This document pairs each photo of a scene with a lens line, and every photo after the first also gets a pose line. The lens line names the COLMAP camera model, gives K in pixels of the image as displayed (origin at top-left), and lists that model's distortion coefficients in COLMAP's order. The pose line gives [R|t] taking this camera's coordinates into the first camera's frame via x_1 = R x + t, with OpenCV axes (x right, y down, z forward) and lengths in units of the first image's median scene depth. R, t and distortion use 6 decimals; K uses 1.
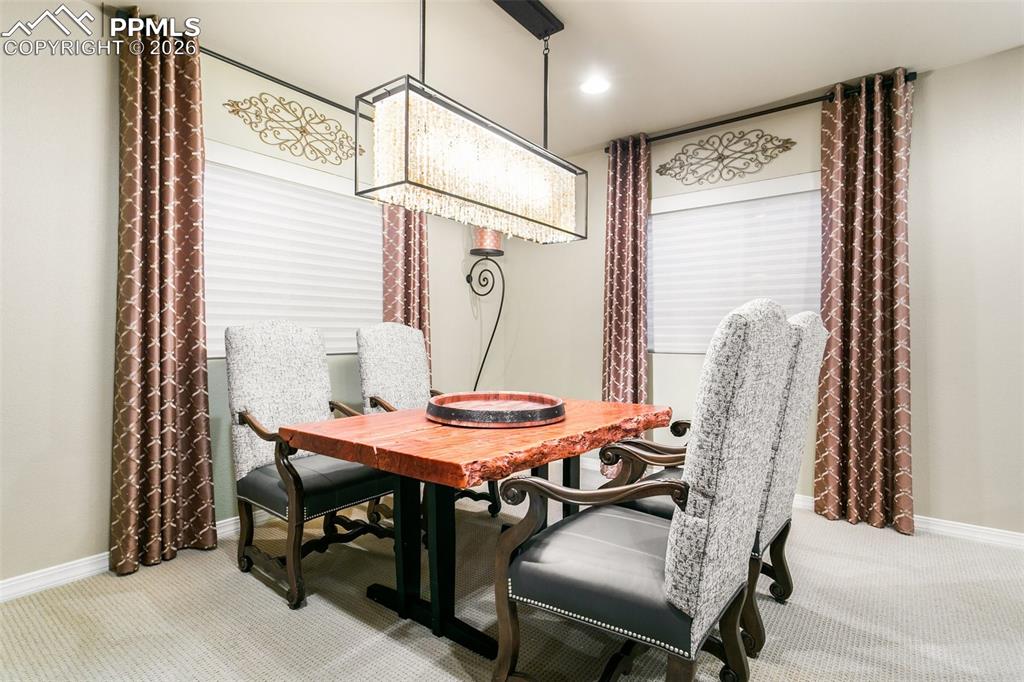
lens RADIAL K [[512.2, 0, 515.5], [0, 512.2, 340.2], [0, 0, 1]] dist [-0.002487, 0.000698]
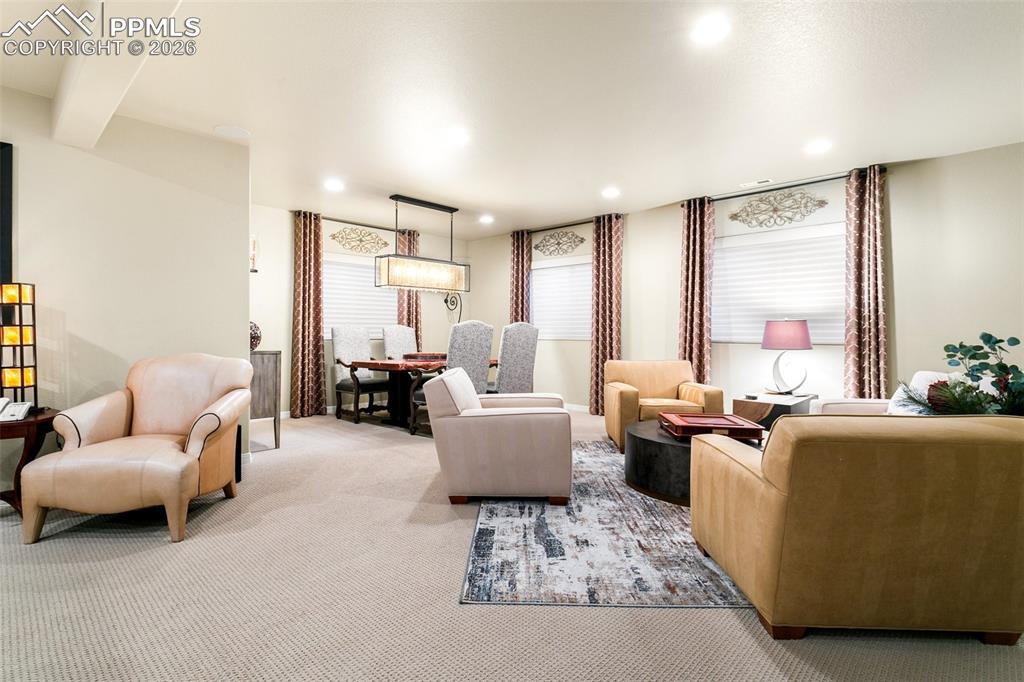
lens RADIAL K [[512.2, 0, 509.3], [0, 512.2, 337.9], [0, 0, 1]] dist [-0.002487, 0.000698]
pose [[0.992892, 0.003146, -0.118978, 0.604659], [-0.003330, 0.999994, -0.001346, 0.027625], [0.118973, 0.001732, 0.992896, -1.391982]]
